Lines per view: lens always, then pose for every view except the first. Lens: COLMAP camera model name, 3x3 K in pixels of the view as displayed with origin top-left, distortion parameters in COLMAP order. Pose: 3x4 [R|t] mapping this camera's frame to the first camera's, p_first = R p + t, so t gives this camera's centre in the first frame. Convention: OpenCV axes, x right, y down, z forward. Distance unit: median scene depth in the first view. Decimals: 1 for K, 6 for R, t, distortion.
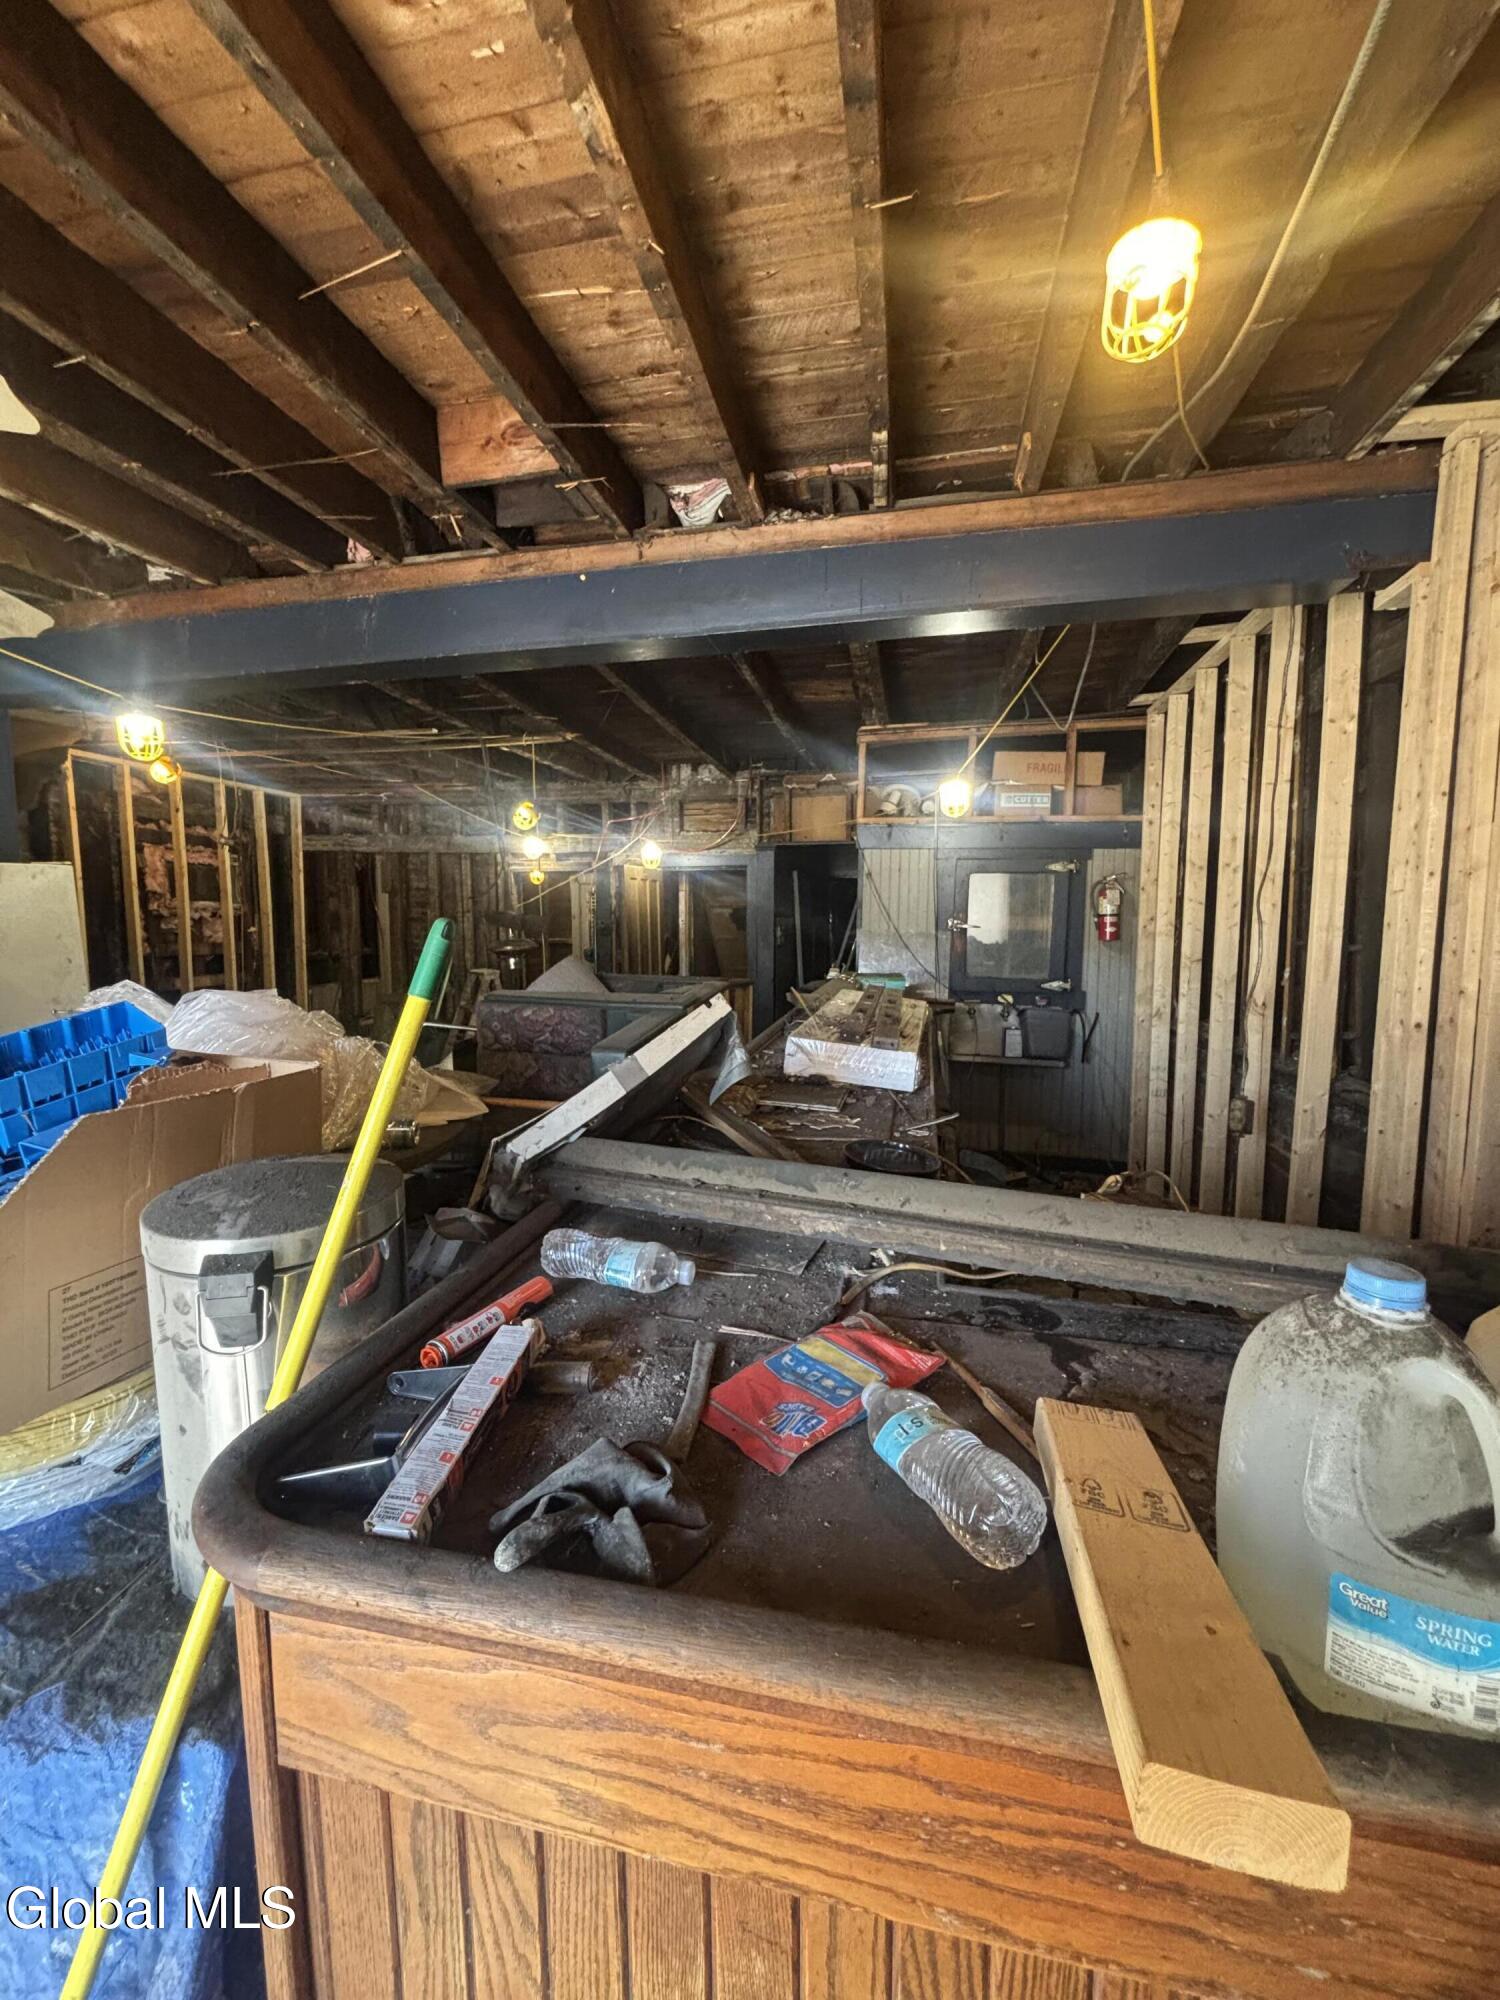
lens RADIAL K [[804.7, 0, 745.3], [0, 804.7, 992.7], [0, 0, 1]] dist [-0.002915, -0.000191]
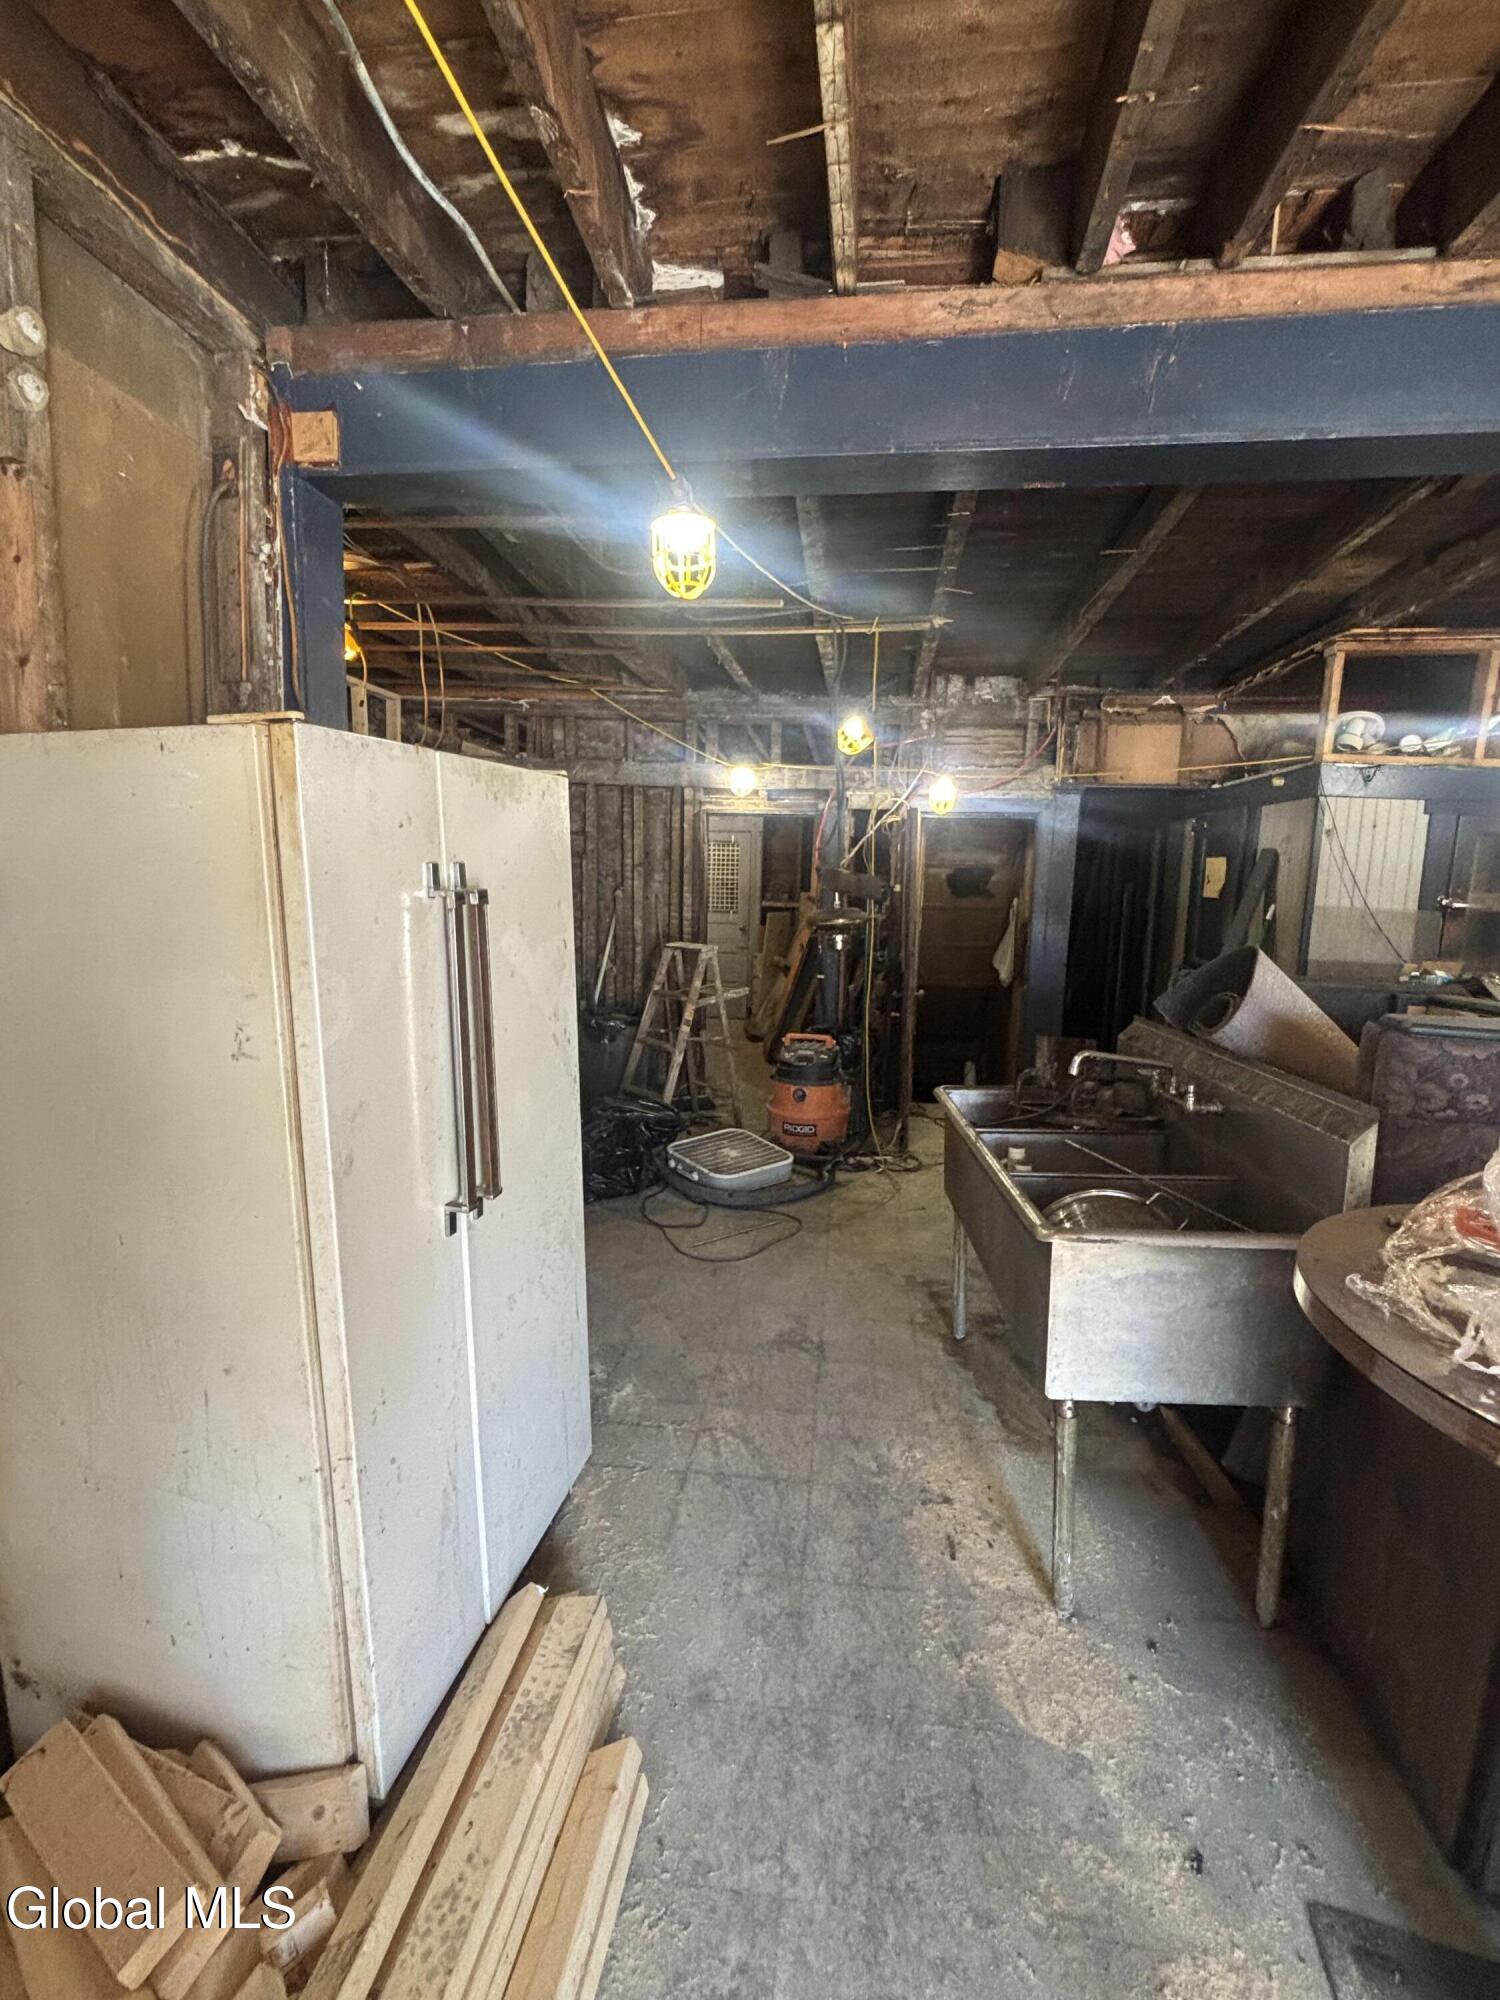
lens RADIAL K [[905.4, 0, 748.1], [0, 905.4, 1016.7], [0, 0, 1]] dist [0.006080, 0.000300]
pose [[0.992189, -0.000448, 0.124743, -0.376020], [-0.007611, 0.997913, 0.064119, -0.016747], [-0.124512, -0.064568, 0.990115, 0.160140]]
